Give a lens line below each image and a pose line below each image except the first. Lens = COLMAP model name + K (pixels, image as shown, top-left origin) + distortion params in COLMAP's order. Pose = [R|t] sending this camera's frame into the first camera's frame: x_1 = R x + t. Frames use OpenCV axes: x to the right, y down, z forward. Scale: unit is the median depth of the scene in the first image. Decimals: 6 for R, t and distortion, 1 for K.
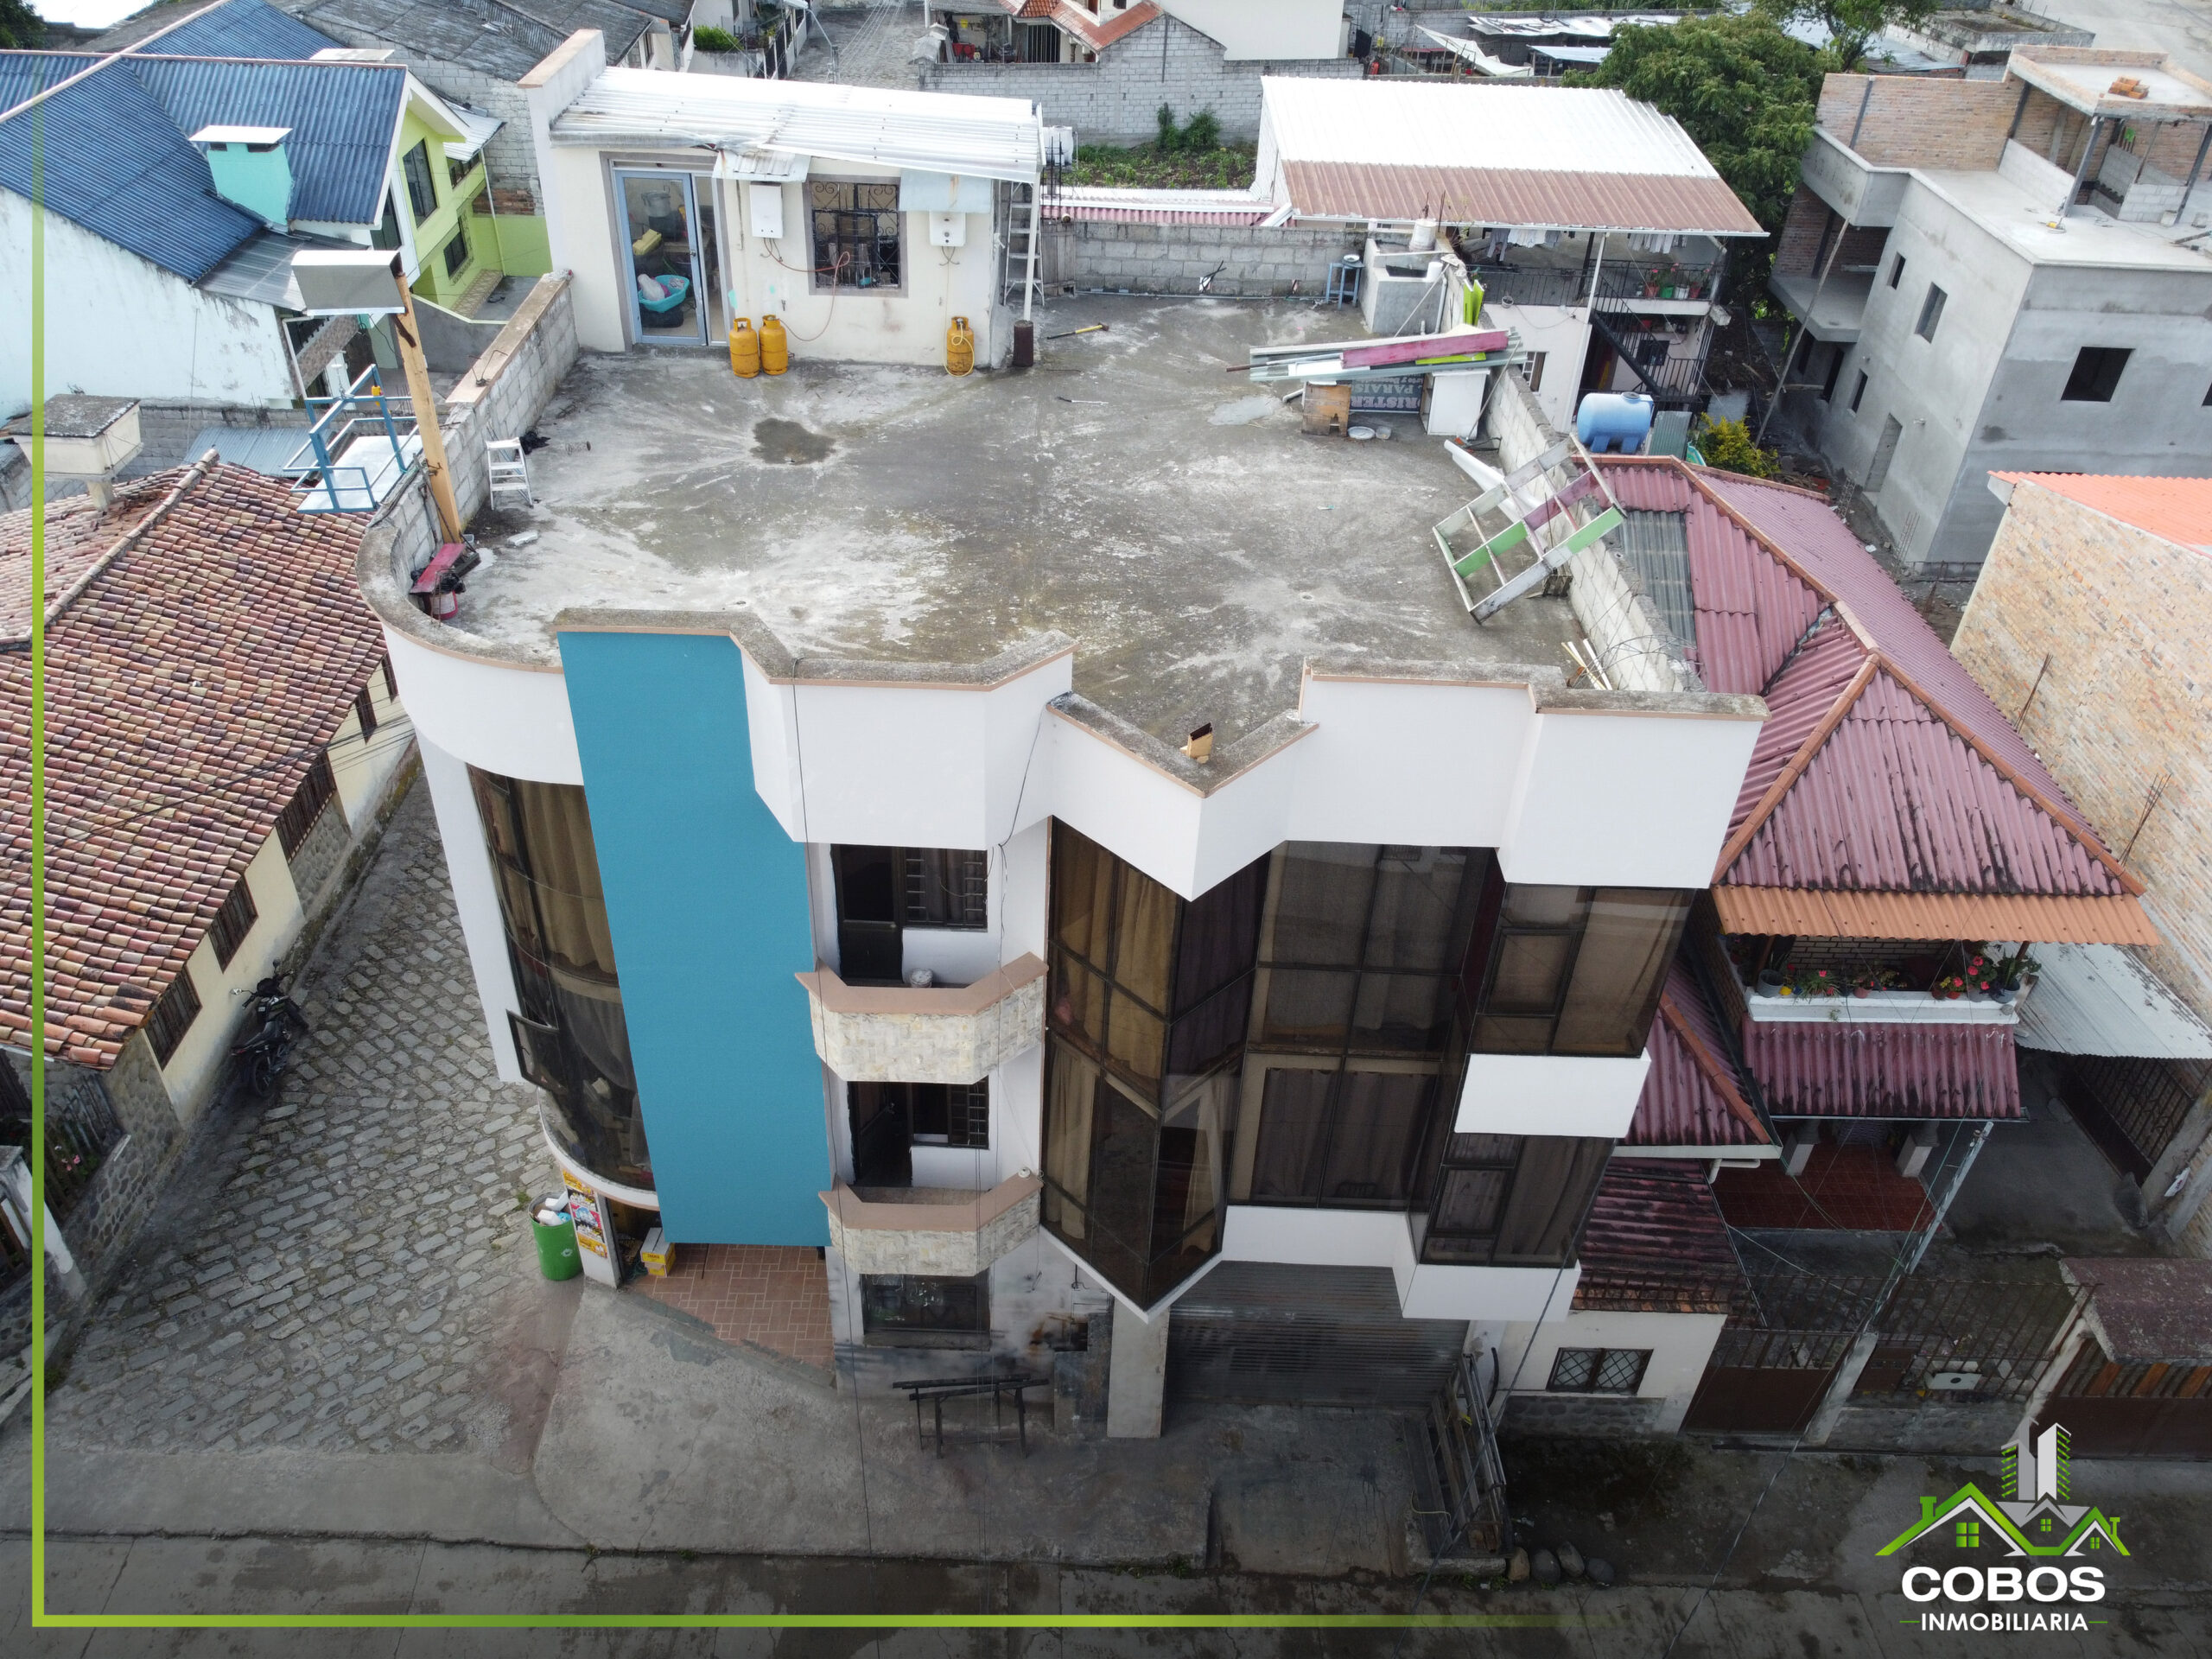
lens RADIAL K [[1665.7, 0, 1090.1], [0, 1665.7, 827.7], [0, 0, 1]] dist [0.002667, 0.005163]
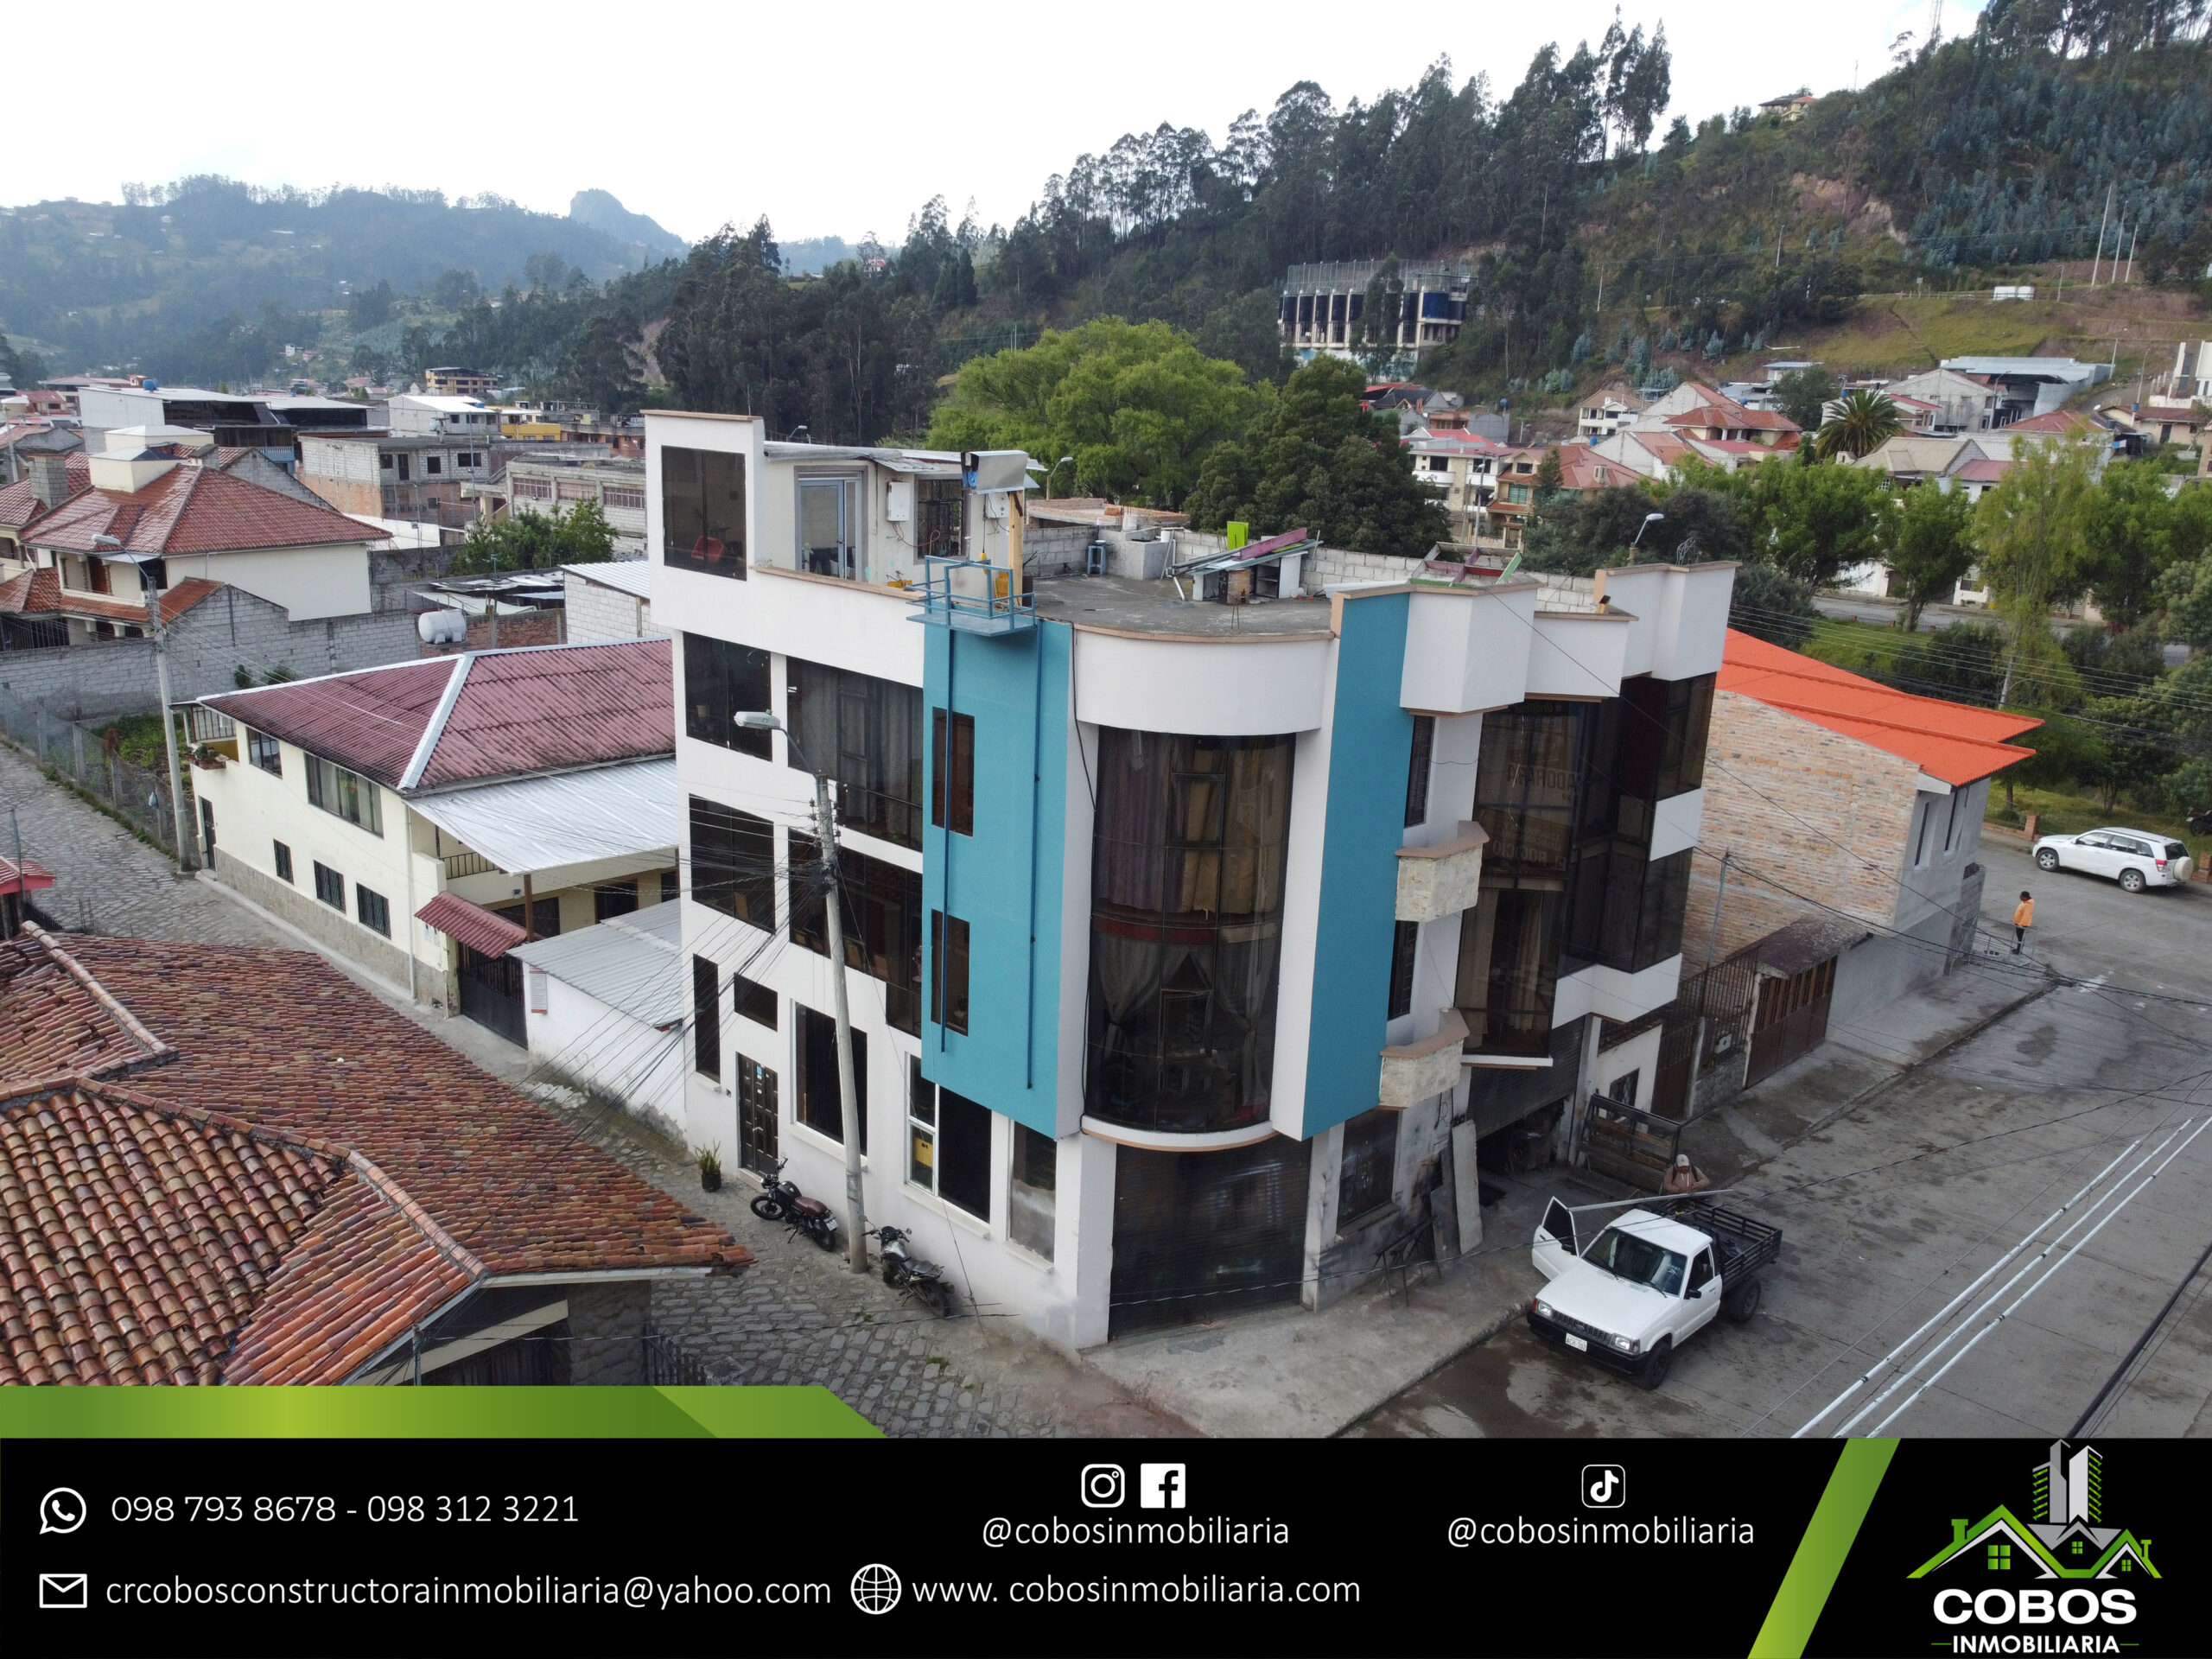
lens RADIAL K [[1665.7, 0, 1105.4], [0, 1665.7, 826.7], [0, 0, 1]] dist [0.002667, 0.005163]
pose [[0.707886, -0.194494, 0.679021, -0.515497], [0.412722, 0.894047, -0.174183, 0.082972], [-0.573200, 0.403549, 0.713155, 0.026273]]
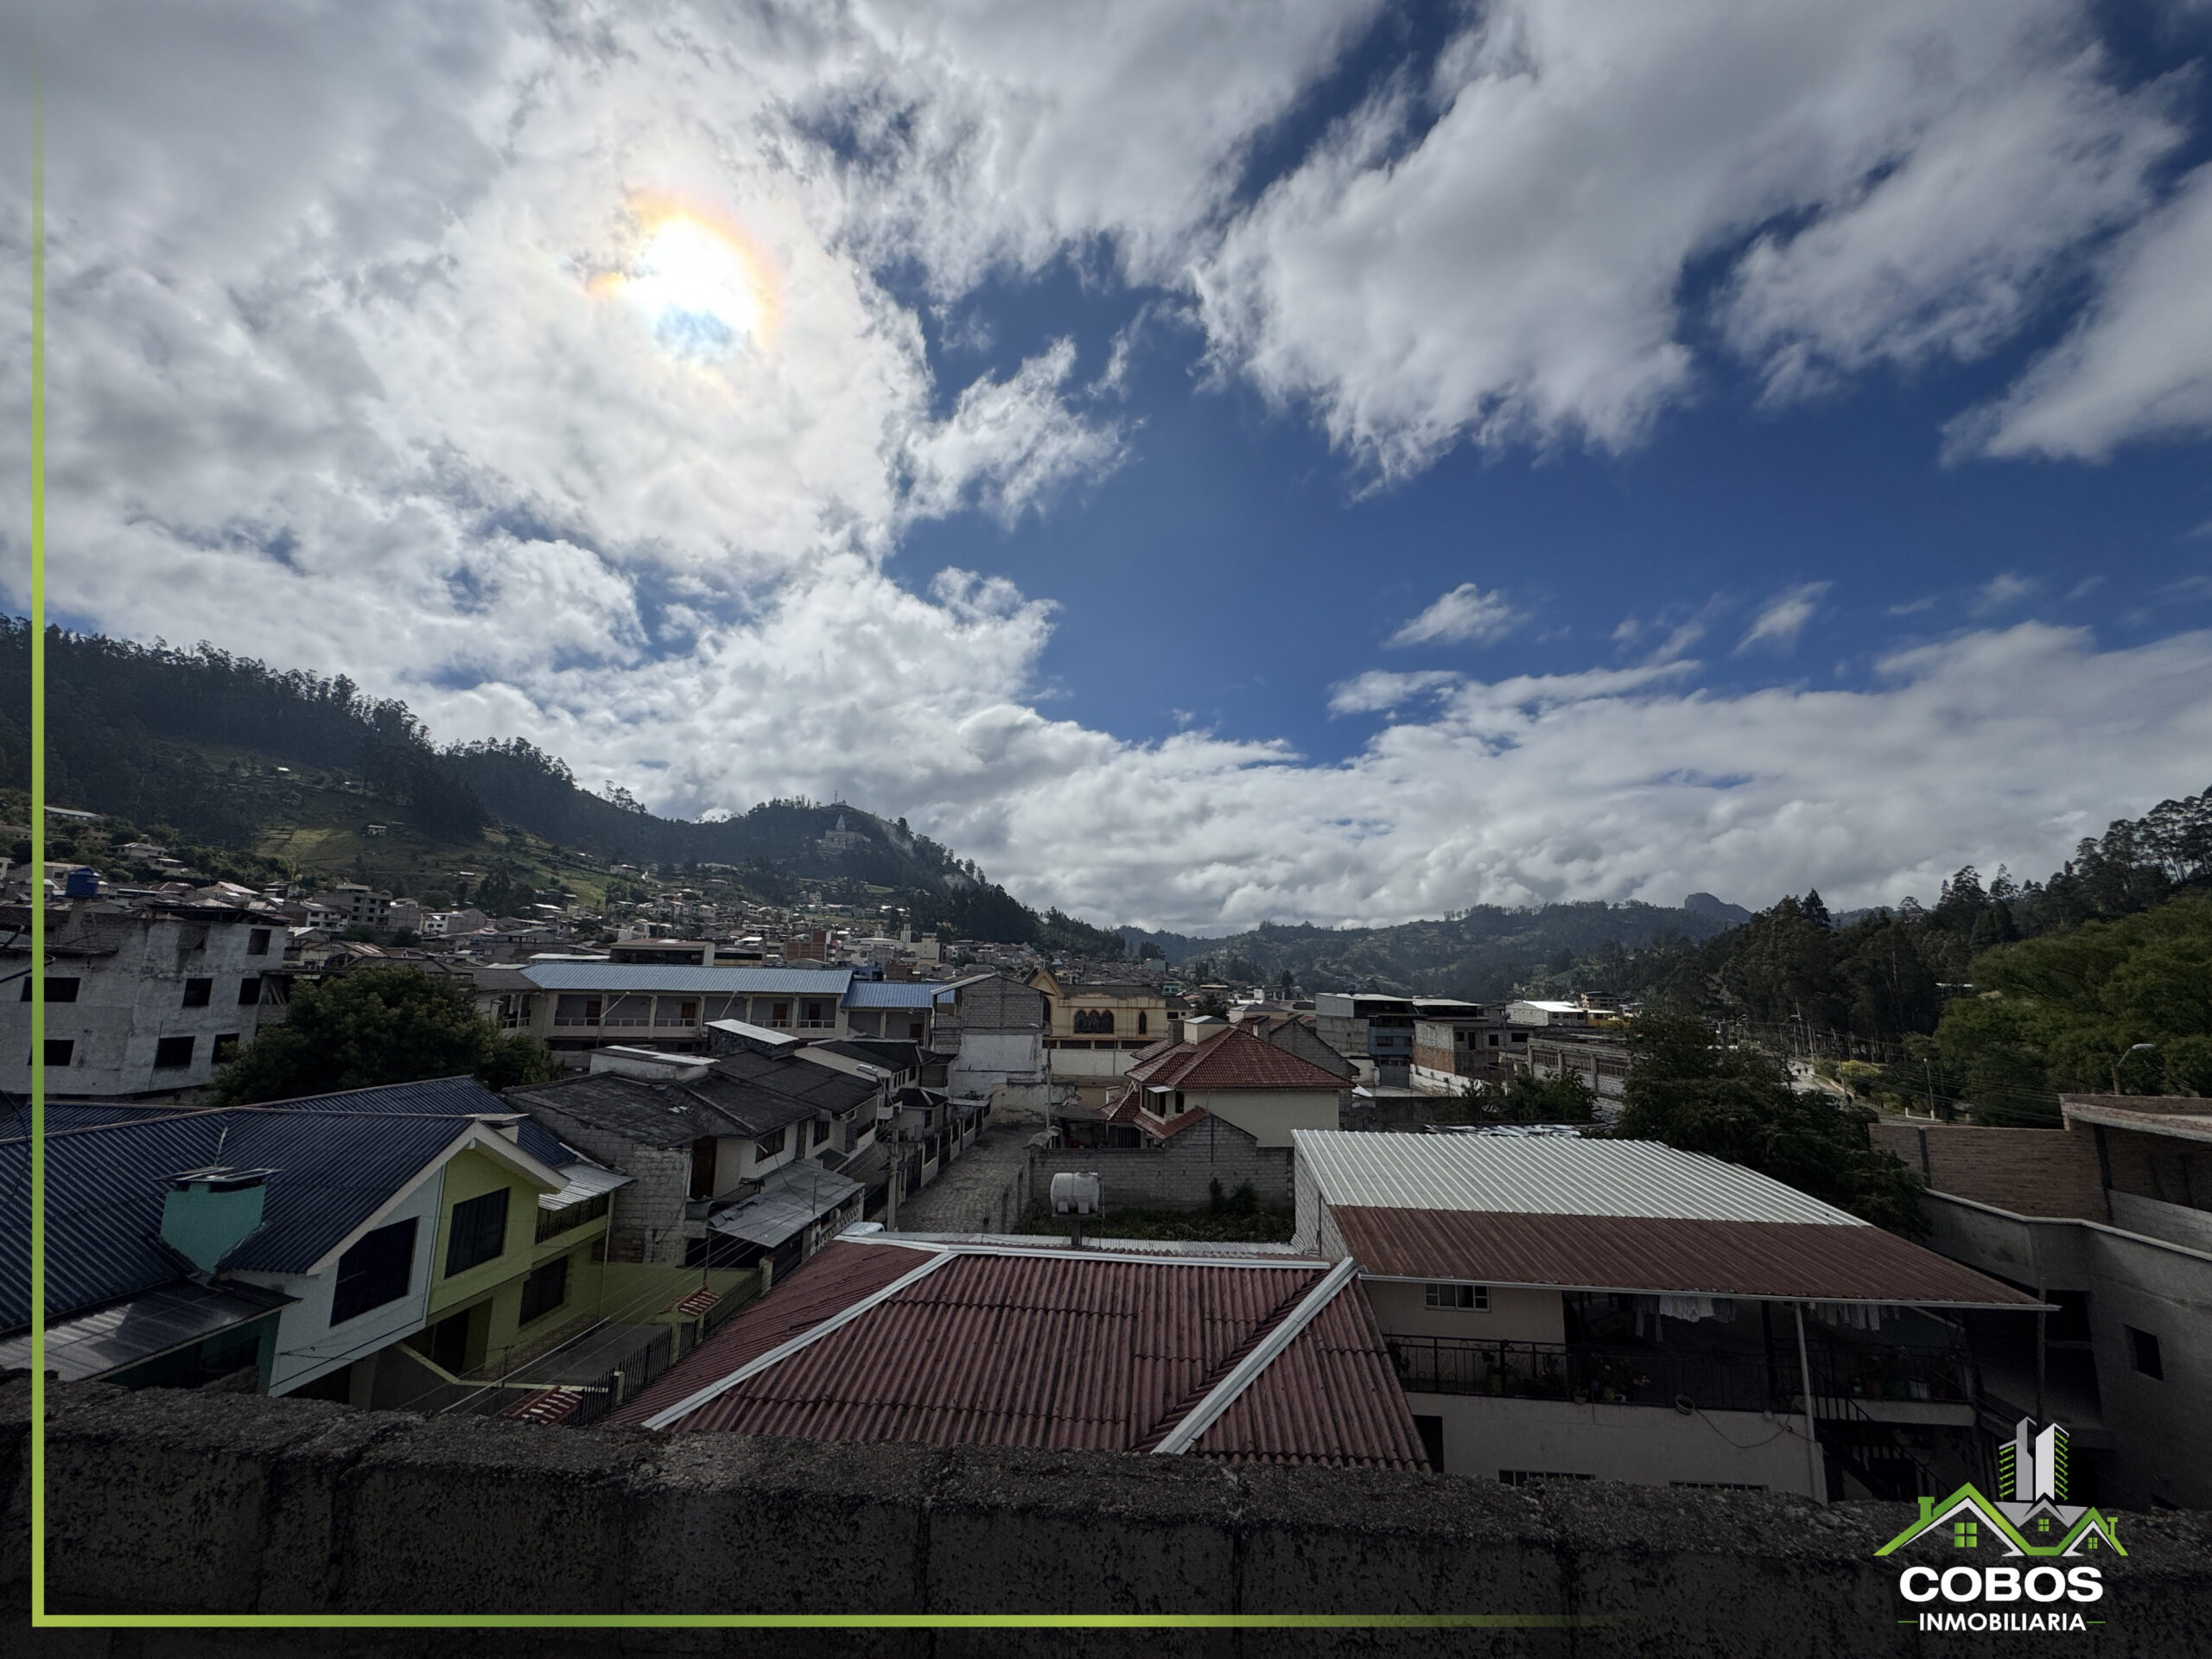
lens RADIAL K [[891.2, 0, 1103.1], [0, 891.2, 823.4], [0, 0, 1]] dist [-0.001280, 0.000400]
pose [[0.995942, -0.032826, -0.083792, 0.044270], [-0.038196, 0.688880, -0.723868, -0.201290], [0.081485, 0.724131, 0.684831, 0.539381]]
